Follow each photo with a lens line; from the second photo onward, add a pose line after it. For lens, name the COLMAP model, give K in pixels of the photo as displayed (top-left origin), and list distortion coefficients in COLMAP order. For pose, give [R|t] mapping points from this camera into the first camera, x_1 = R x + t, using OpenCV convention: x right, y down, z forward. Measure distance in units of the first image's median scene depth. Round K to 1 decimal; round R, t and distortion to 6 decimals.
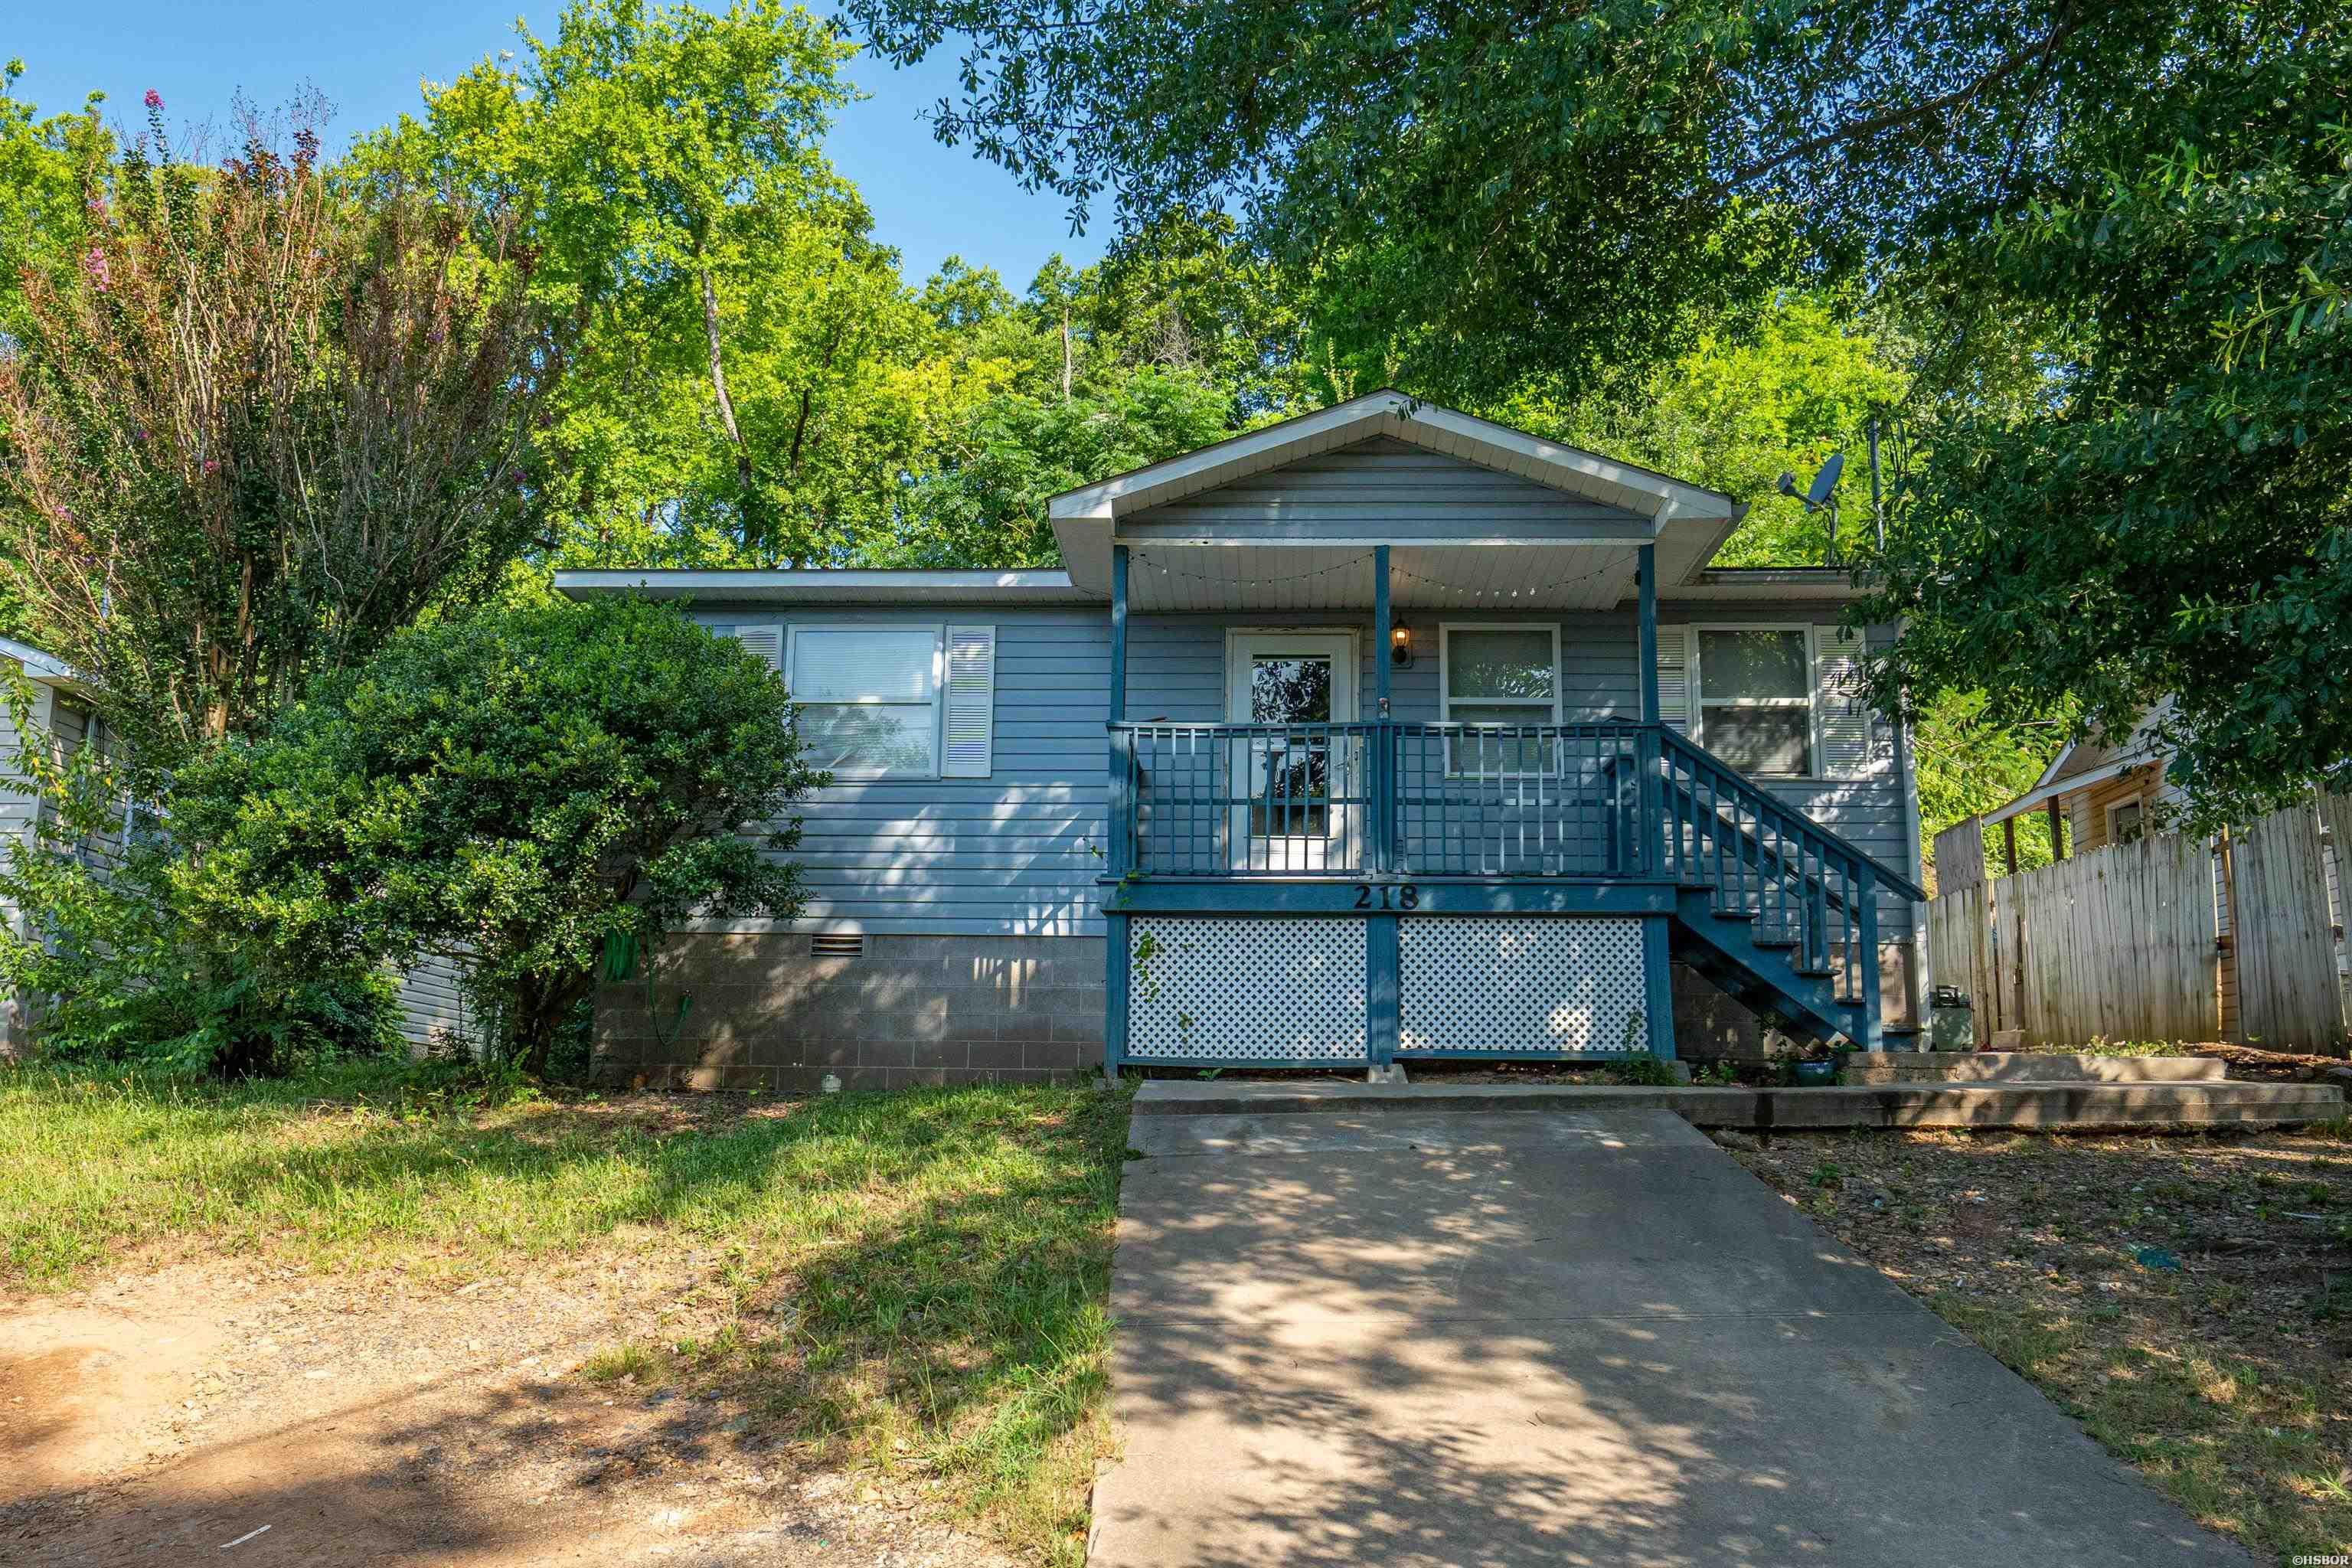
lens RADIAL K [[1830.4, 0, 1183.9], [0, 1830.4, 739.5], [0, 0, 1]] dist [-0.003508, -0.014315]
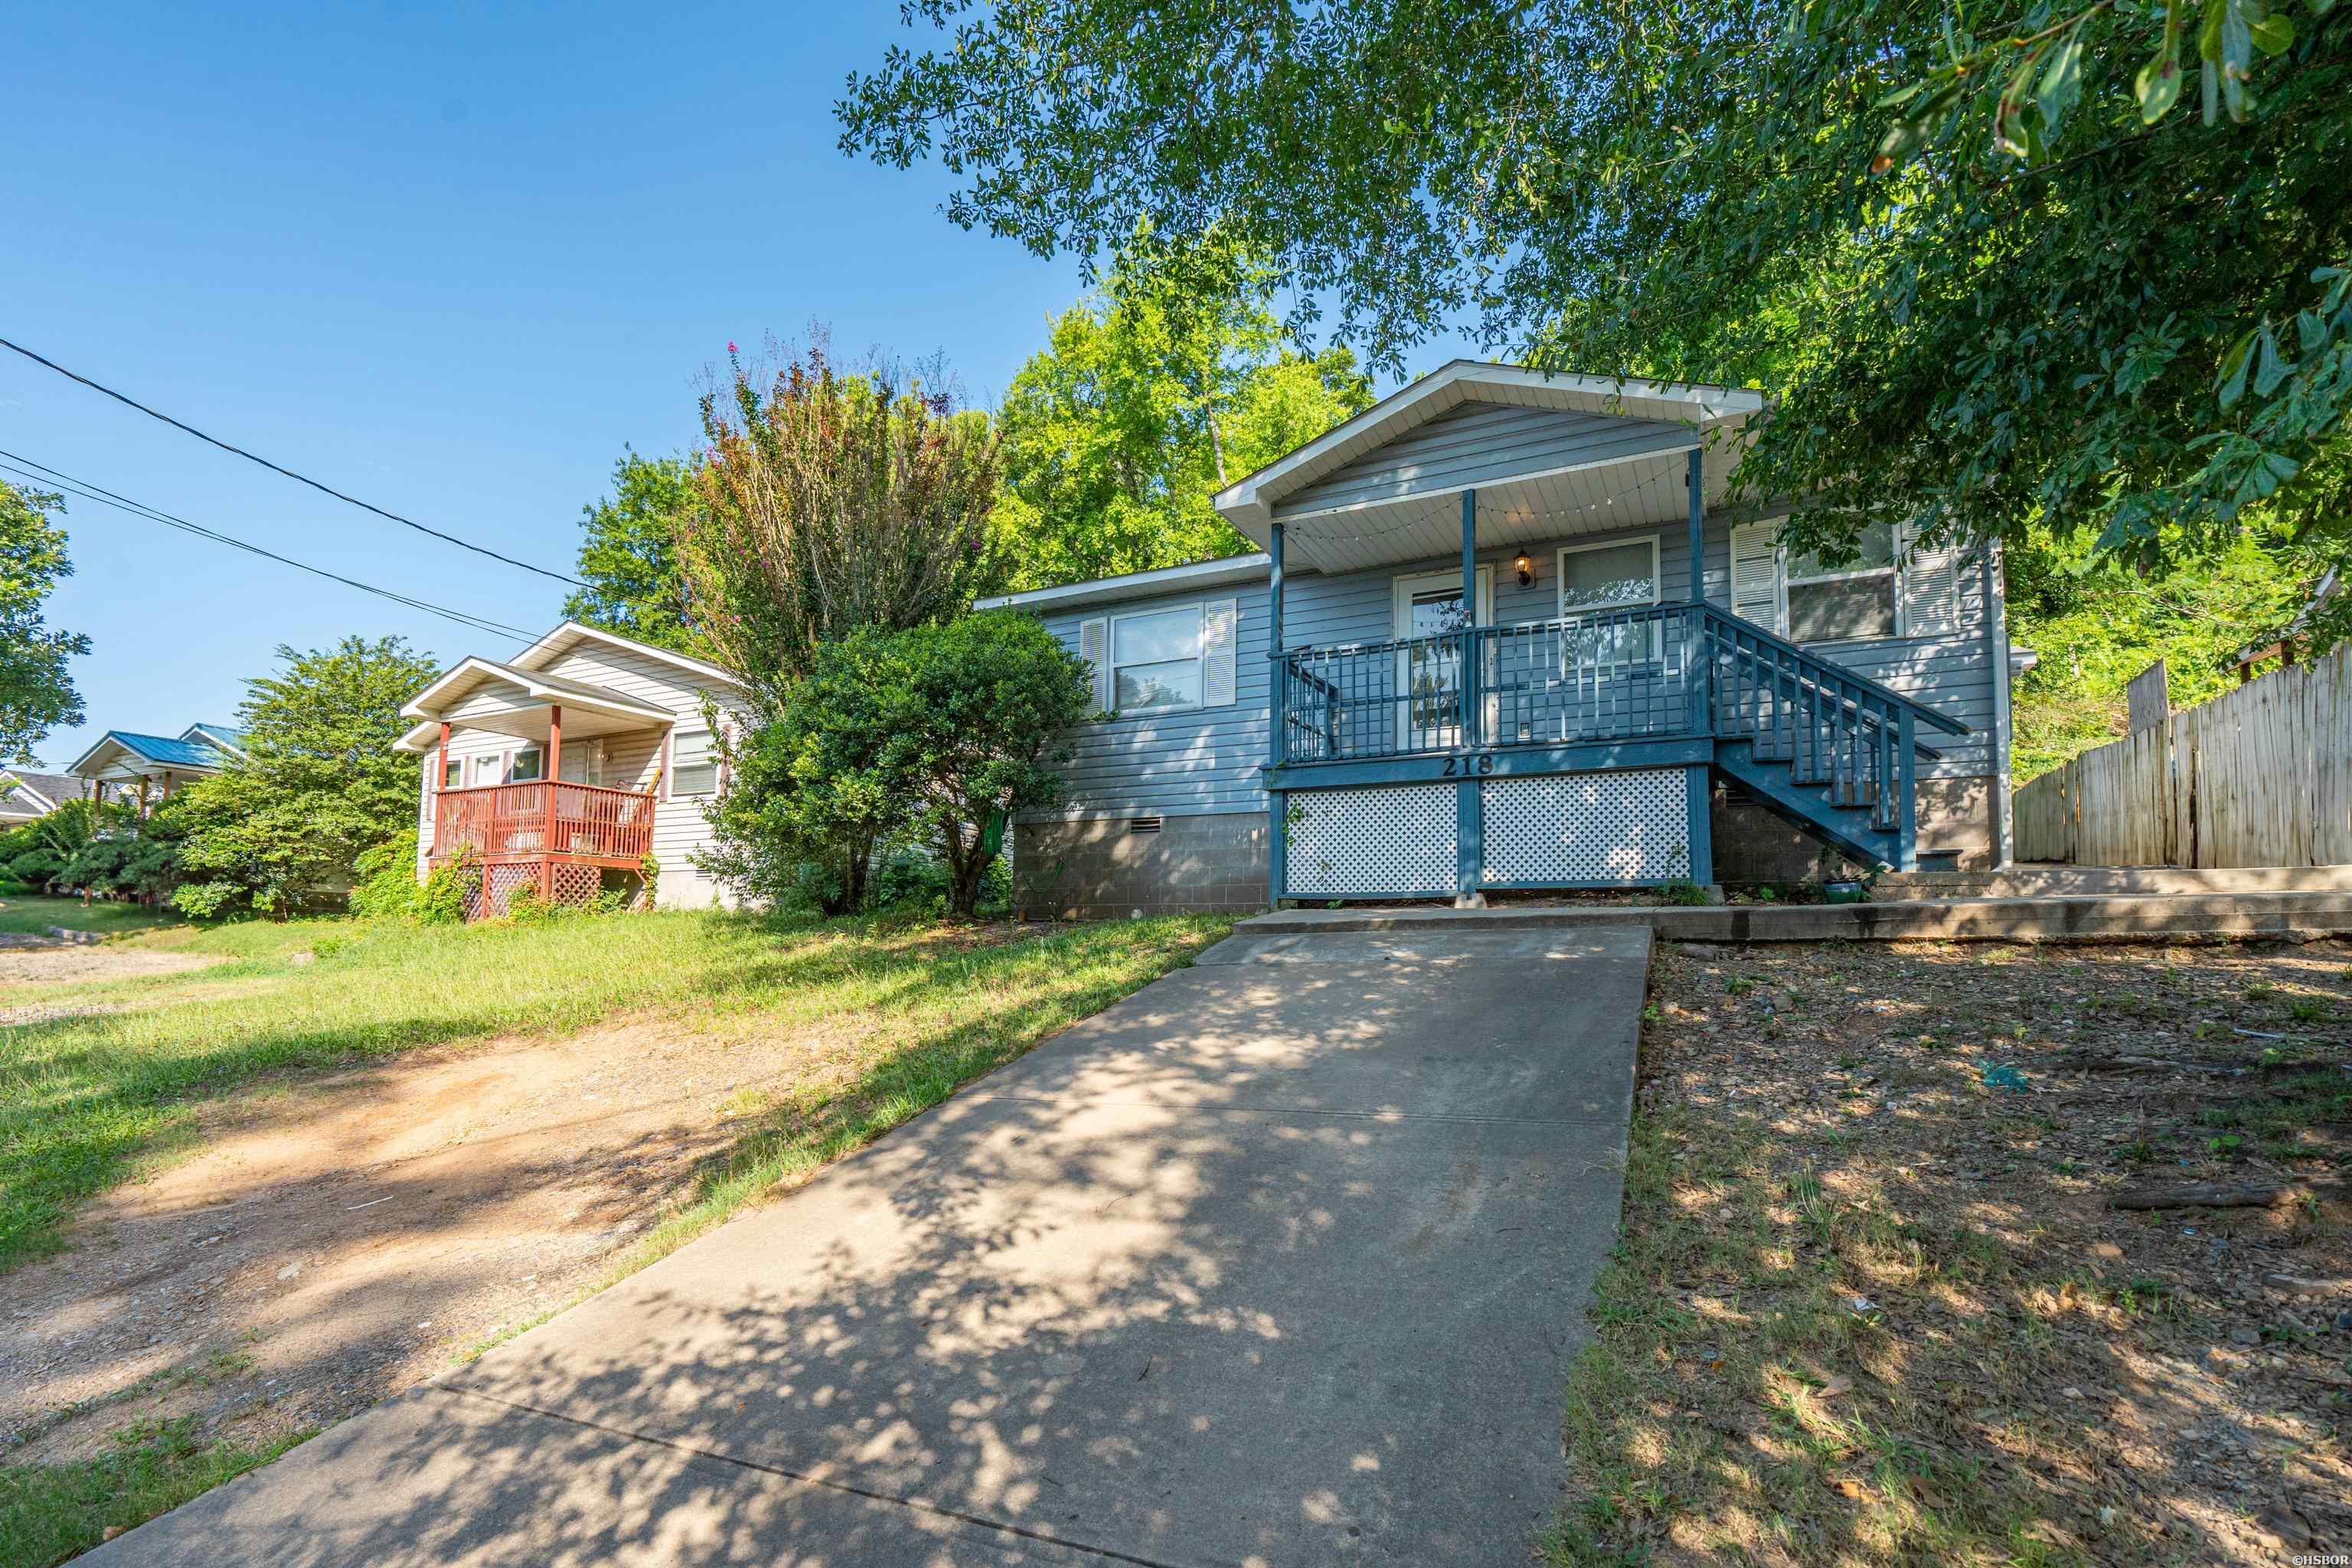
lens RADIAL K [[1112.9, 0, 1173.4], [0, 1112.9, 827.0], [0, 0, 1]] dist [-0.029826, 0.000479]
pose [[0.906601, -0.048818, -0.419155, 0.245913], [0.094238, 0.991623, 0.088338, 0.040239], [0.411331, -0.119587, 0.903607, 0.204555]]
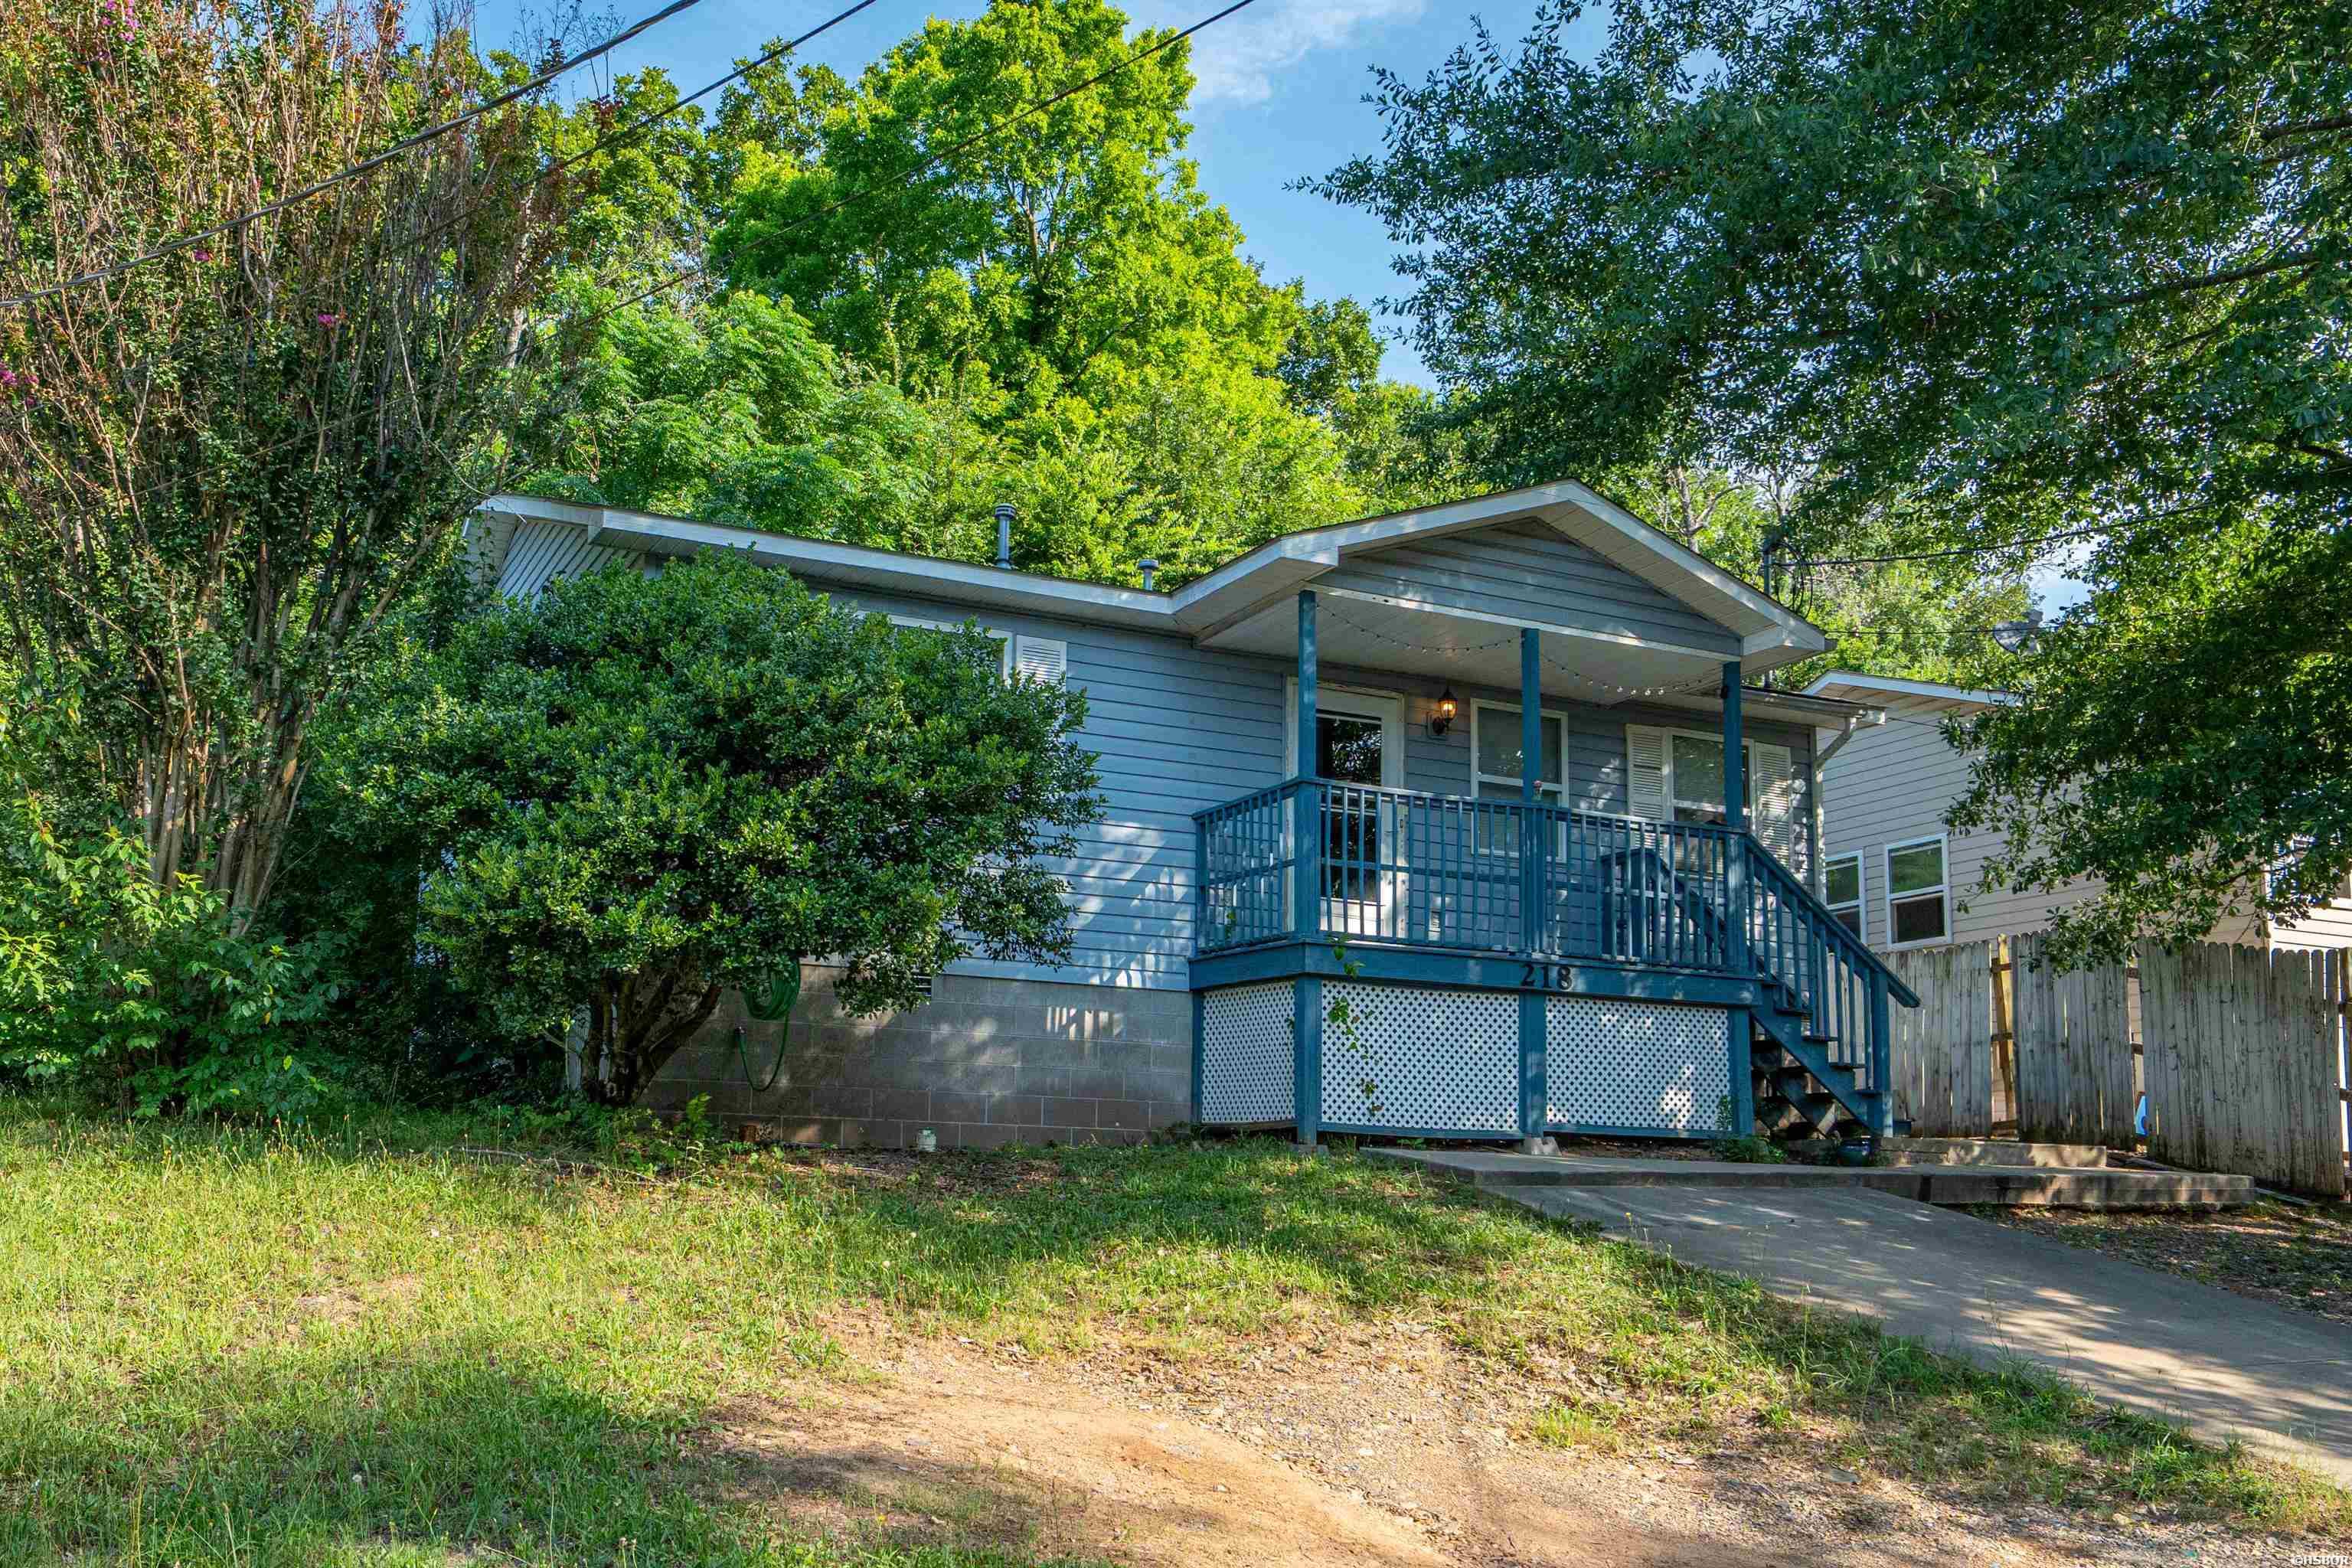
lens RADIAL K [[2205.6, 0, 1176.0], [0, 2205.6, 784.0], [0, 0, 1]] dist [-0.020349, -0.011819]
pose [[0.881105, 0.100195, 0.462184, -0.653236], [-0.113210, 0.993571, 0.000430, 0.001445], [-0.459170, -0.052702, 0.886784, -0.001500]]
